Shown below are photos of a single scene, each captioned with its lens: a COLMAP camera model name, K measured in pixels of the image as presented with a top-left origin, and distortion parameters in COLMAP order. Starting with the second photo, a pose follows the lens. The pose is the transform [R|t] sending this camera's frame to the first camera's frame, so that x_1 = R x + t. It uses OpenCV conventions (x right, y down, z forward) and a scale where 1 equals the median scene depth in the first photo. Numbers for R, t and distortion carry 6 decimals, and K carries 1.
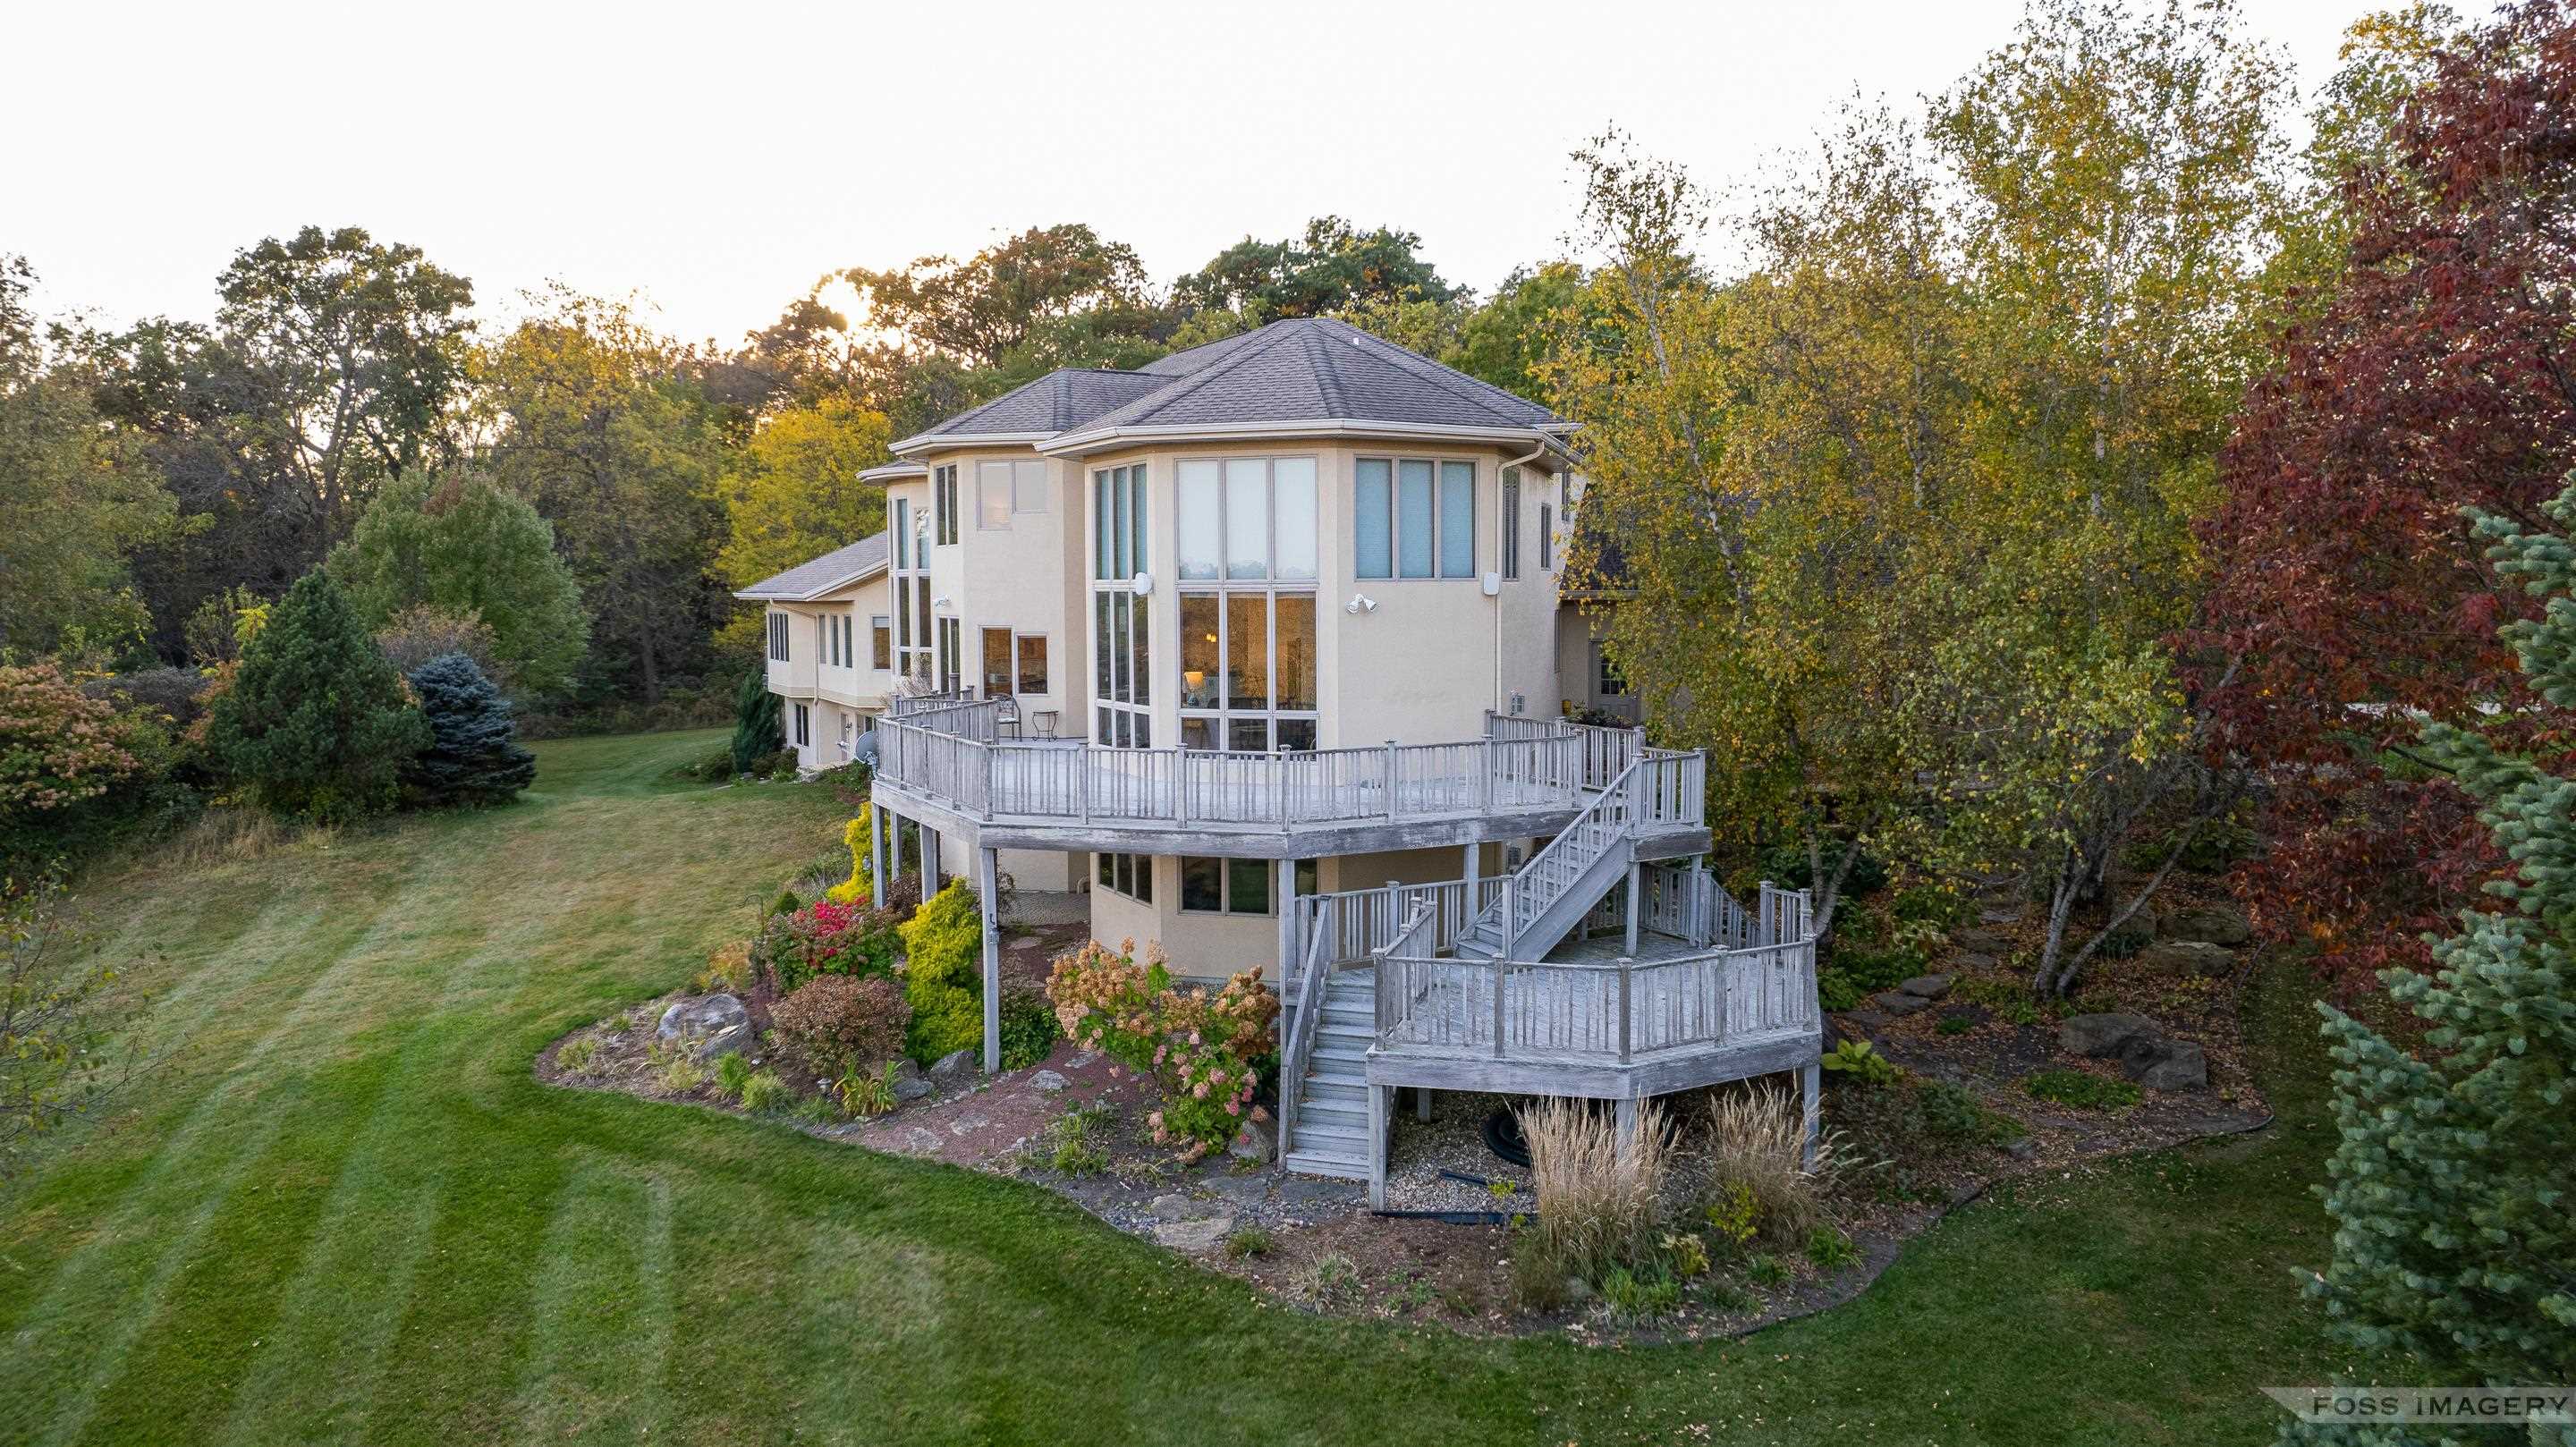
lens RADIAL K [[1669.5, 0, 1287.6], [0, 1669.5, 720.1], [0, 0, 1]] dist [-0.049412, 0.031162]
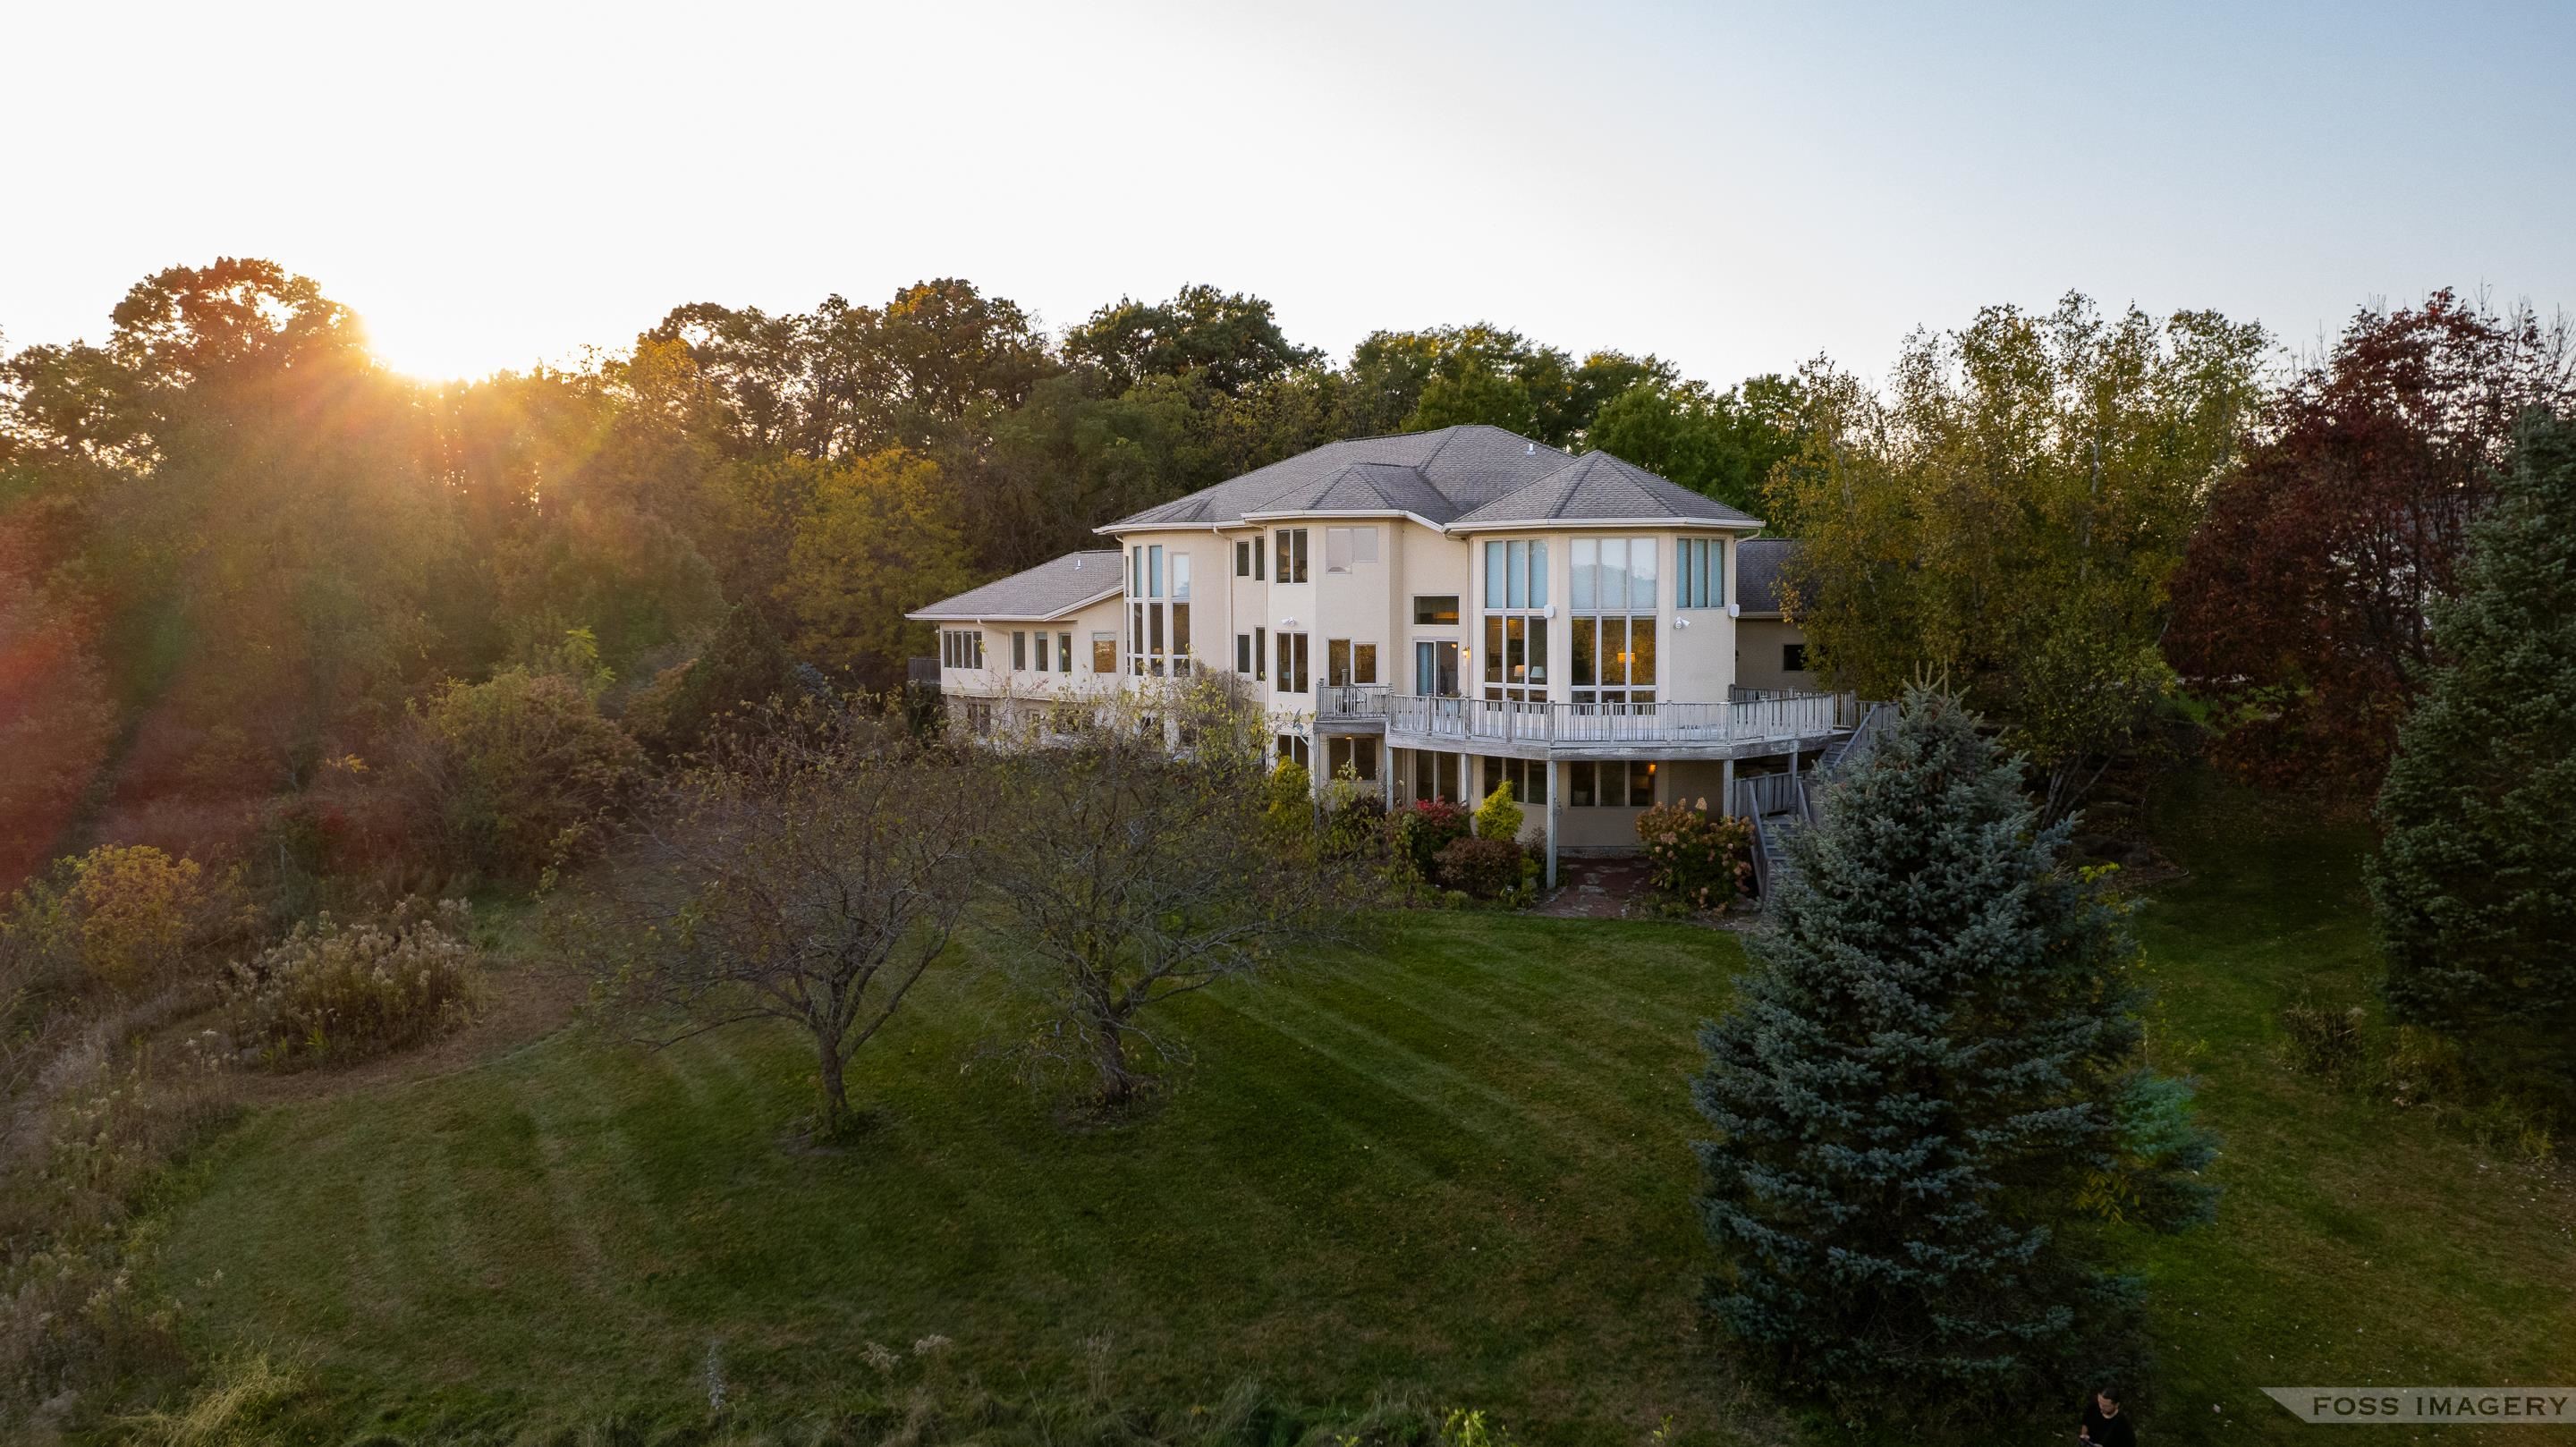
lens RADIAL K [[1669.5, 0, 1299.3], [0, 1669.5, 721.9], [0, 0, 1]] dist [-0.049412, 0.031162]
pose [[0.973389, -0.019348, 0.228342, -0.709686], [0.020916, 0.999771, -0.004448, 0.030952], [-0.228204, 0.009106, 0.973571, -0.563736]]
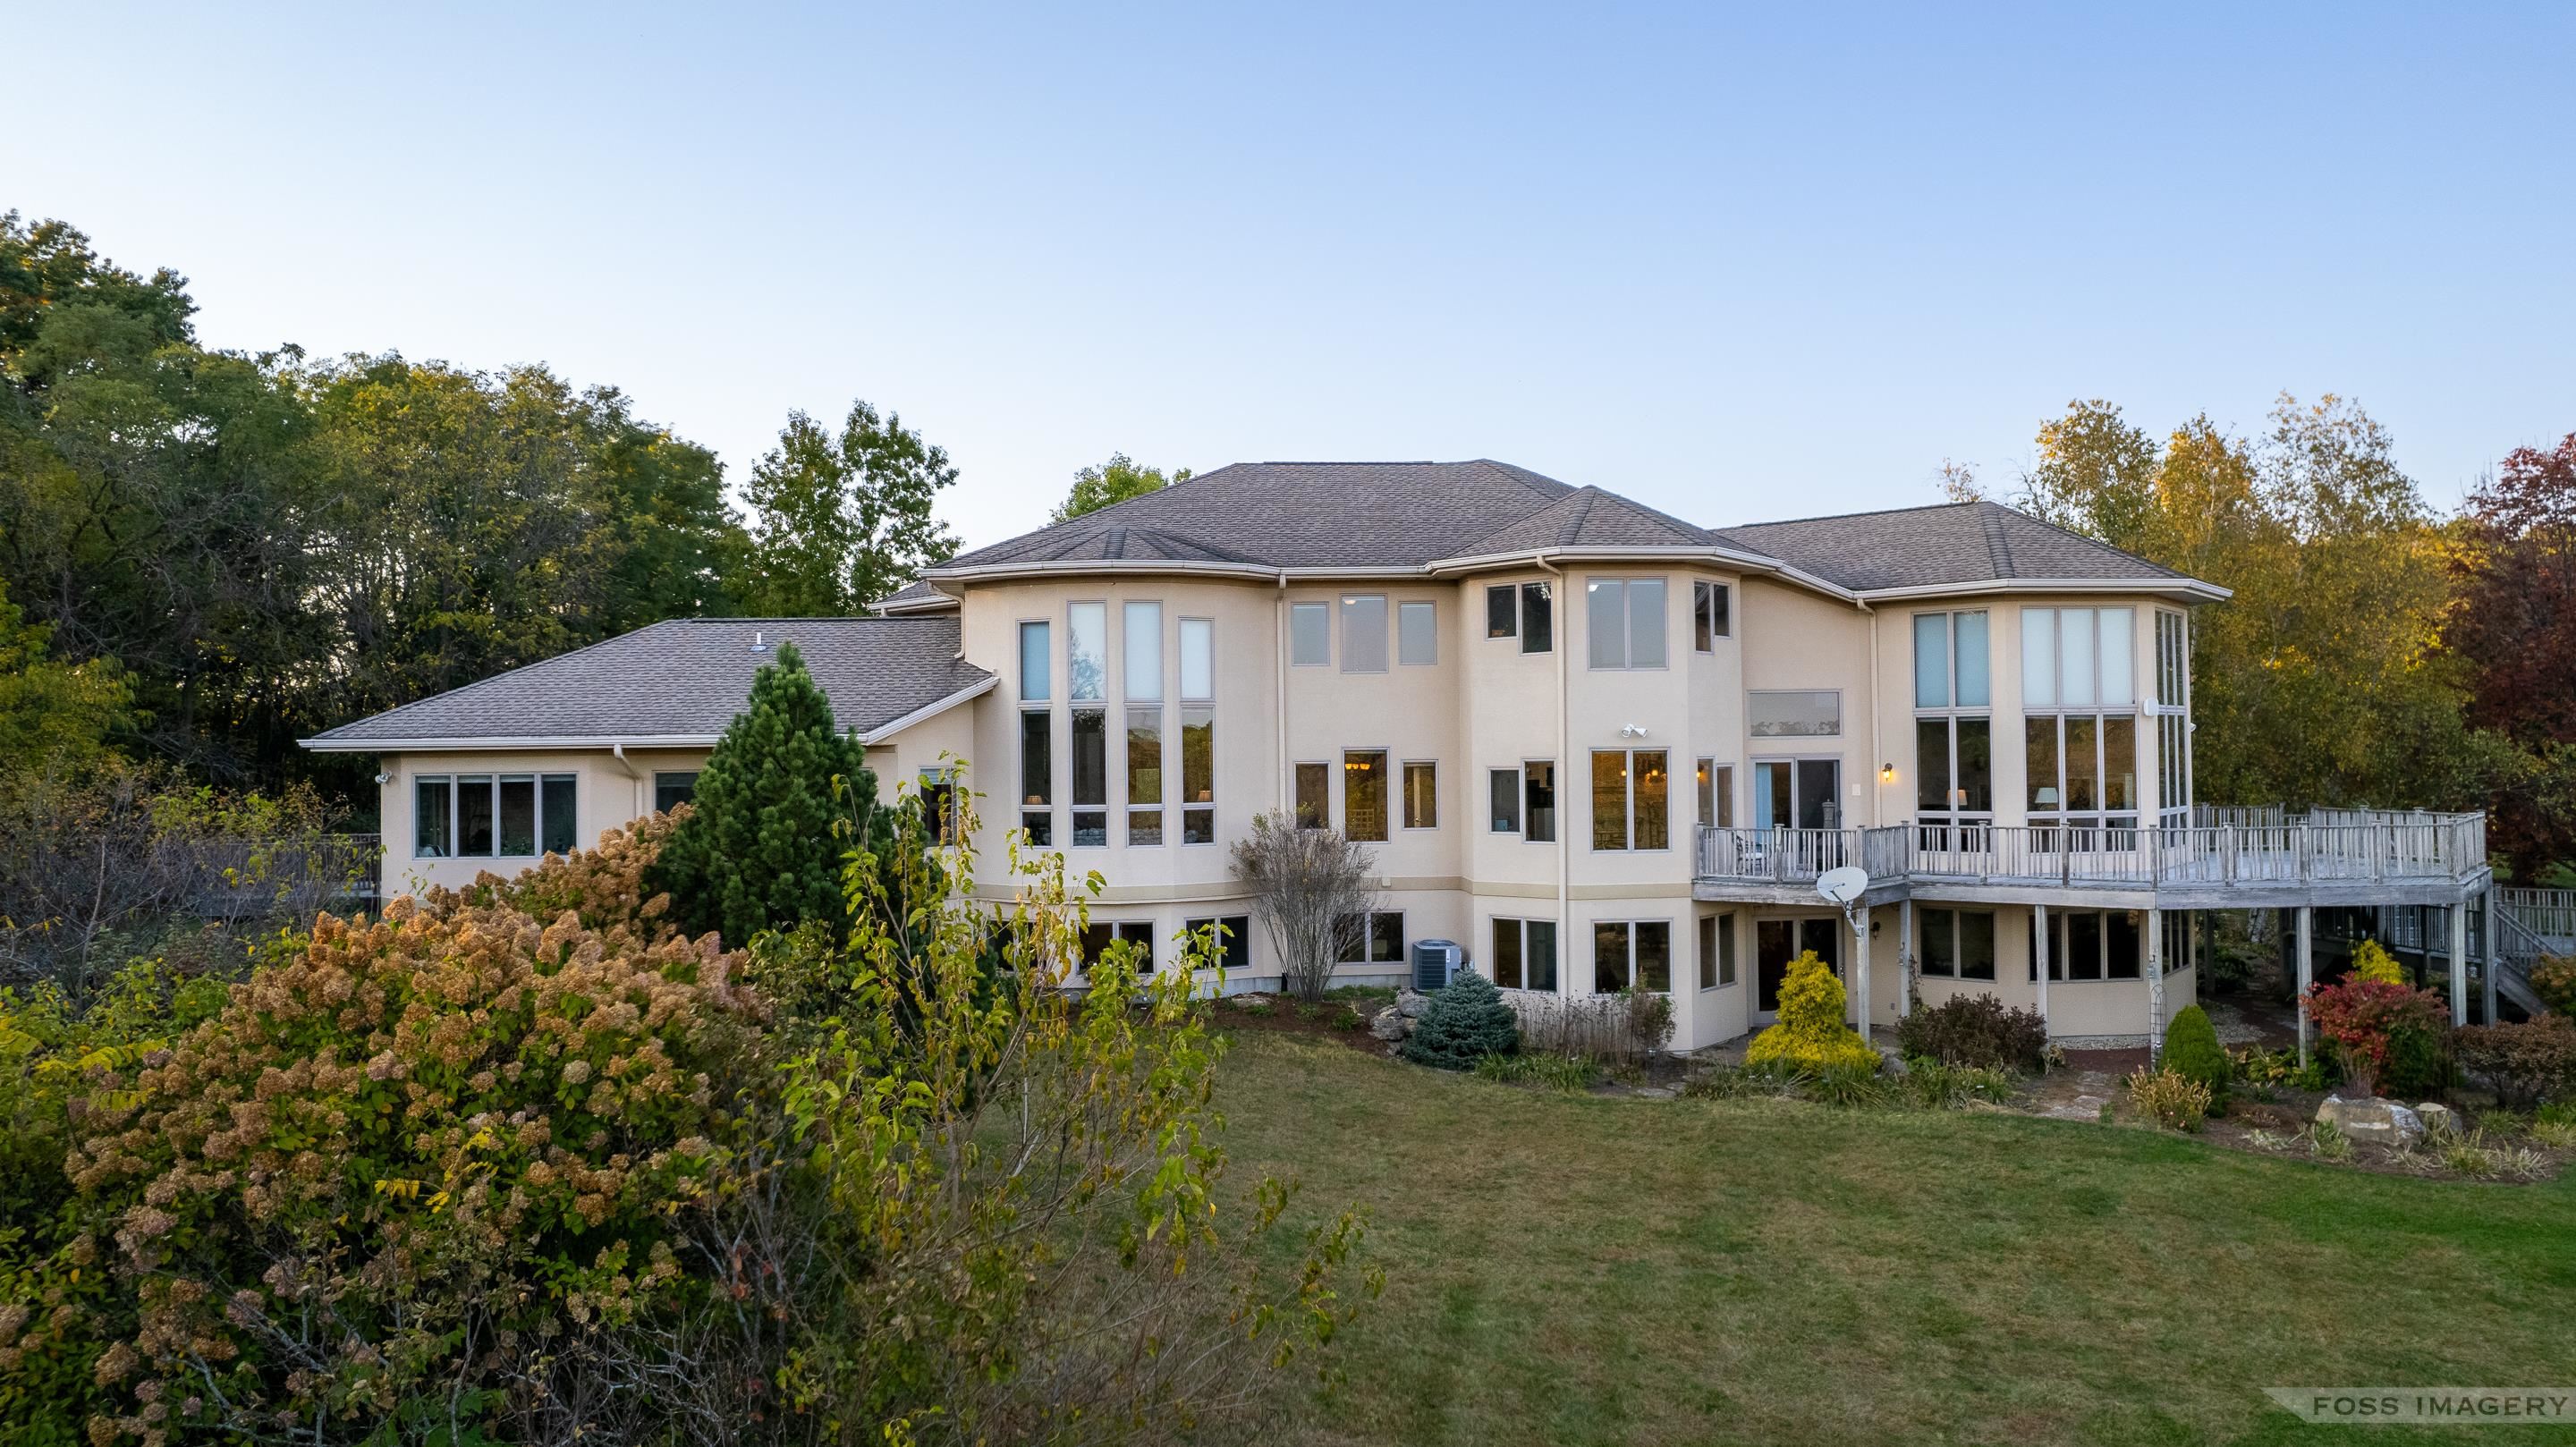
lens RADIAL K [[1669.5, 0, 1298.6], [0, 1669.5, 726.2], [0, 0, 1]] dist [-0.049412, 0.031162]
pose [[0.435061, 0.008076, 0.900365, -1.431702], [0.084942, 0.995132, -0.049970, -0.059357], [-0.896385, 0.098219, 0.432257, 1.030419]]
